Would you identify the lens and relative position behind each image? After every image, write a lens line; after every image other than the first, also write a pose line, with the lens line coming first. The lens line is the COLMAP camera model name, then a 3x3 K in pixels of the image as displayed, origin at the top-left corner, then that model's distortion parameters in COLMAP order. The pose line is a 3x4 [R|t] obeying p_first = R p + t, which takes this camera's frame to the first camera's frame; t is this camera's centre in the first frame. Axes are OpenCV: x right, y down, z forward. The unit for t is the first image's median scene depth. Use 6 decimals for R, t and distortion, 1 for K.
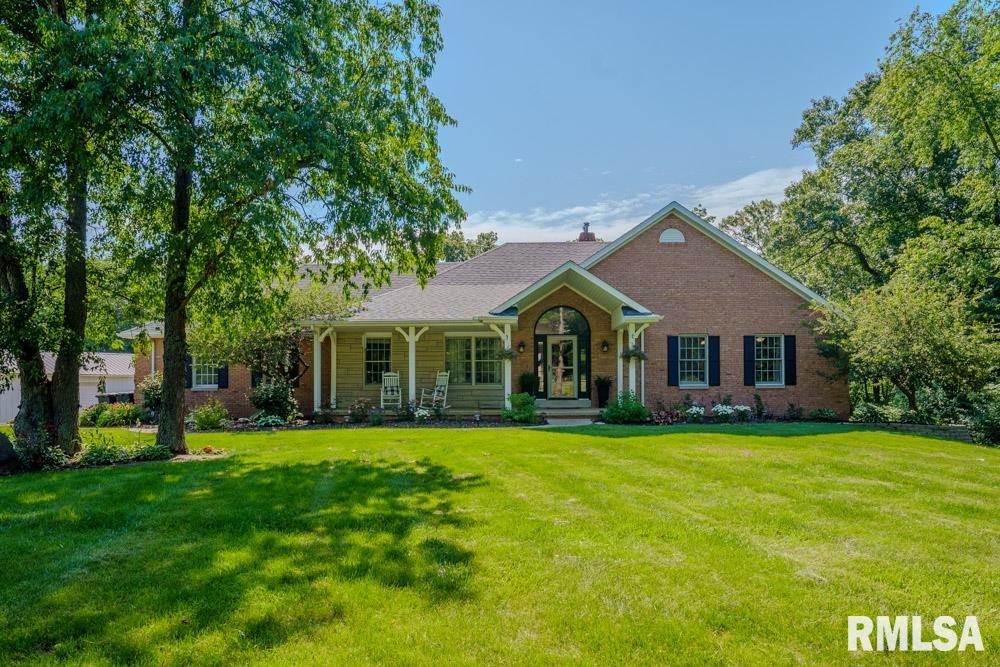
lens RADIAL K [[603.9, 0, 485.9], [0, 603.9, 365.4], [0, 0, 1]] dist [-0.001031, -0.000299]
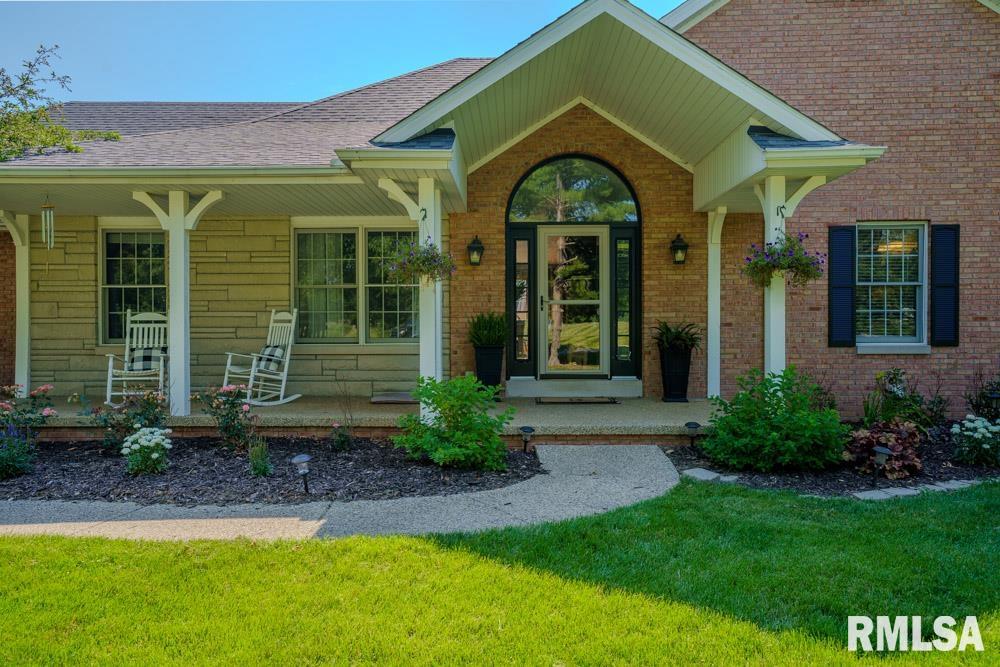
lens RADIAL K [[698.9, 0, 498.4], [0, 698.9, 307.6], [0, 0, 1]] dist [0.009258, 0.002096]
pose [[0.998794, 0.002967, 0.049015, 0.051892], [-0.002991, 0.999995, 0.000411, 0.007614], [-0.049014, -0.000557, 0.998798, 0.530891]]
